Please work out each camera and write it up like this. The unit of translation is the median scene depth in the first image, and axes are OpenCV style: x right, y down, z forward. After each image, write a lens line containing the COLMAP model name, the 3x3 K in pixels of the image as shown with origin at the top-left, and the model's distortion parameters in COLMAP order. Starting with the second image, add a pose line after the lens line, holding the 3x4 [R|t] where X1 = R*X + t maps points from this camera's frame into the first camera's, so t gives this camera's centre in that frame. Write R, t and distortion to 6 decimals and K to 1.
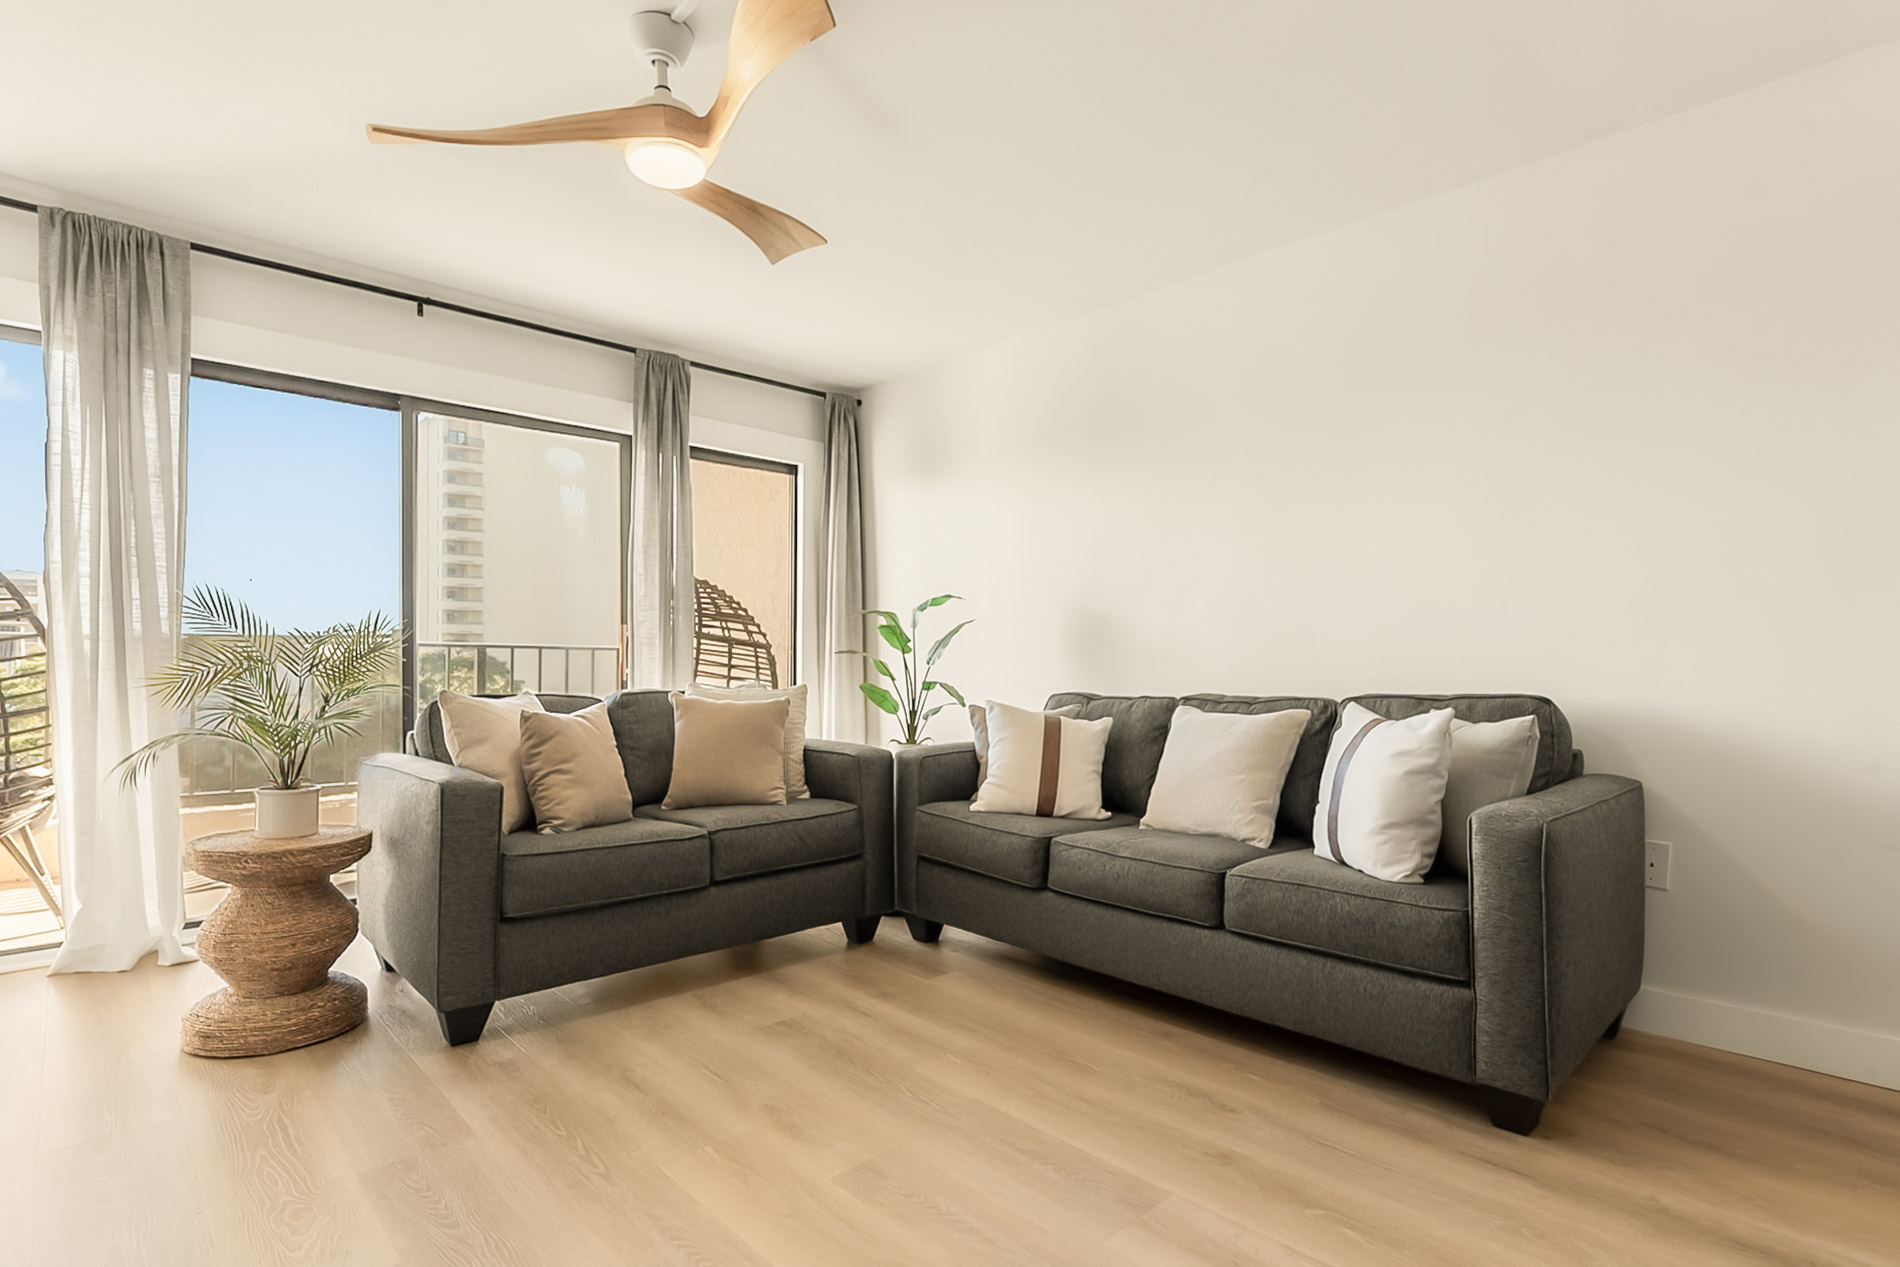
lens RADIAL K [[924.9, 0, 950.1], [0, 924.9, 666.0], [0, 0, 1]] dist [-0.003517, -0.000587]
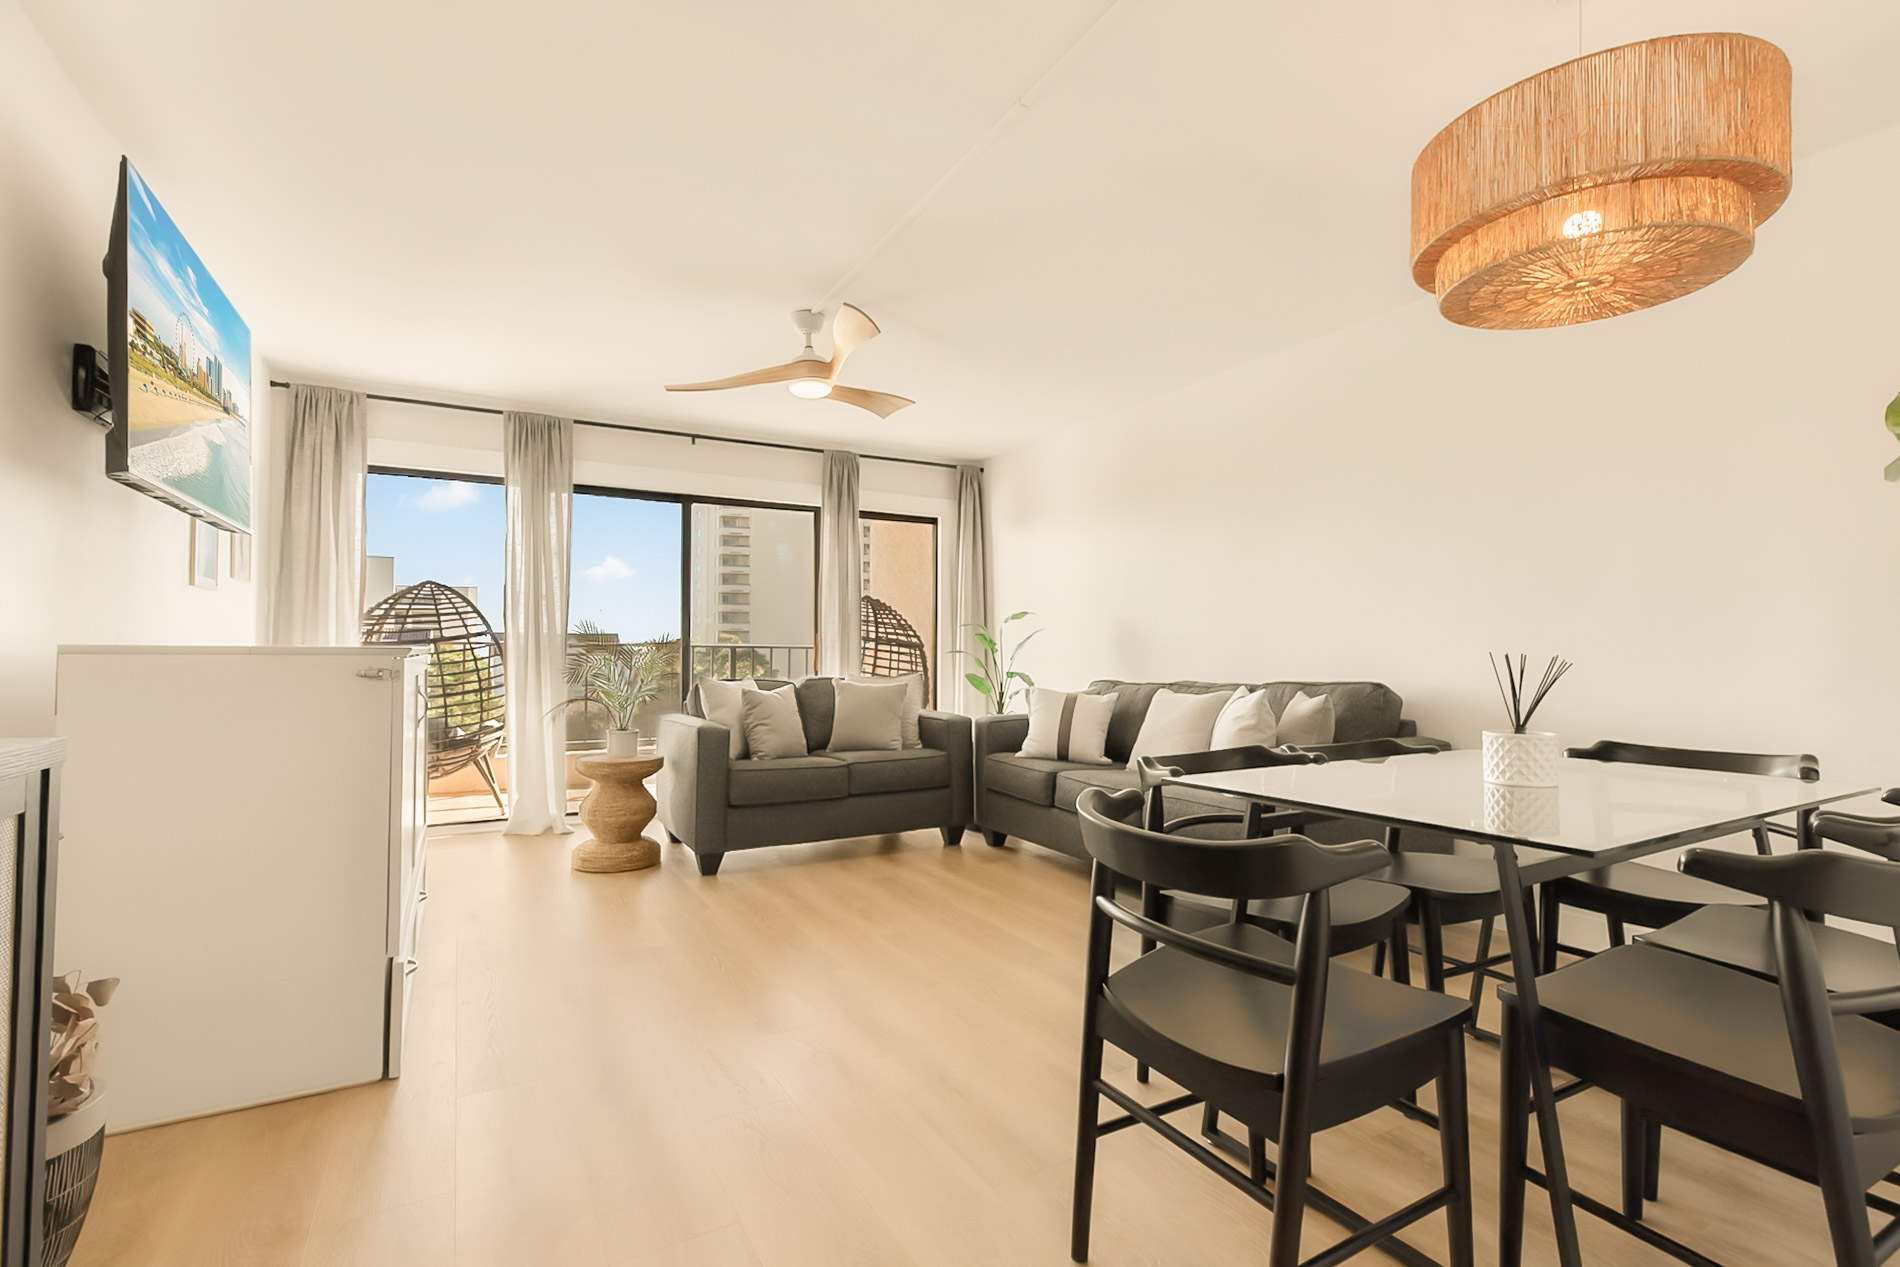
lens RADIAL K [[839.1, 0, 950.0], [0, 839.1, 633.5], [0, 0, 1]] dist [-0.017175, -0.000314]
pose [[0.972950, -0.008941, -0.230843, 0.232427], [0.002339, 0.999581, -0.028857, -0.006878], [0.231005, 0.027536, 0.972563, -0.365350]]
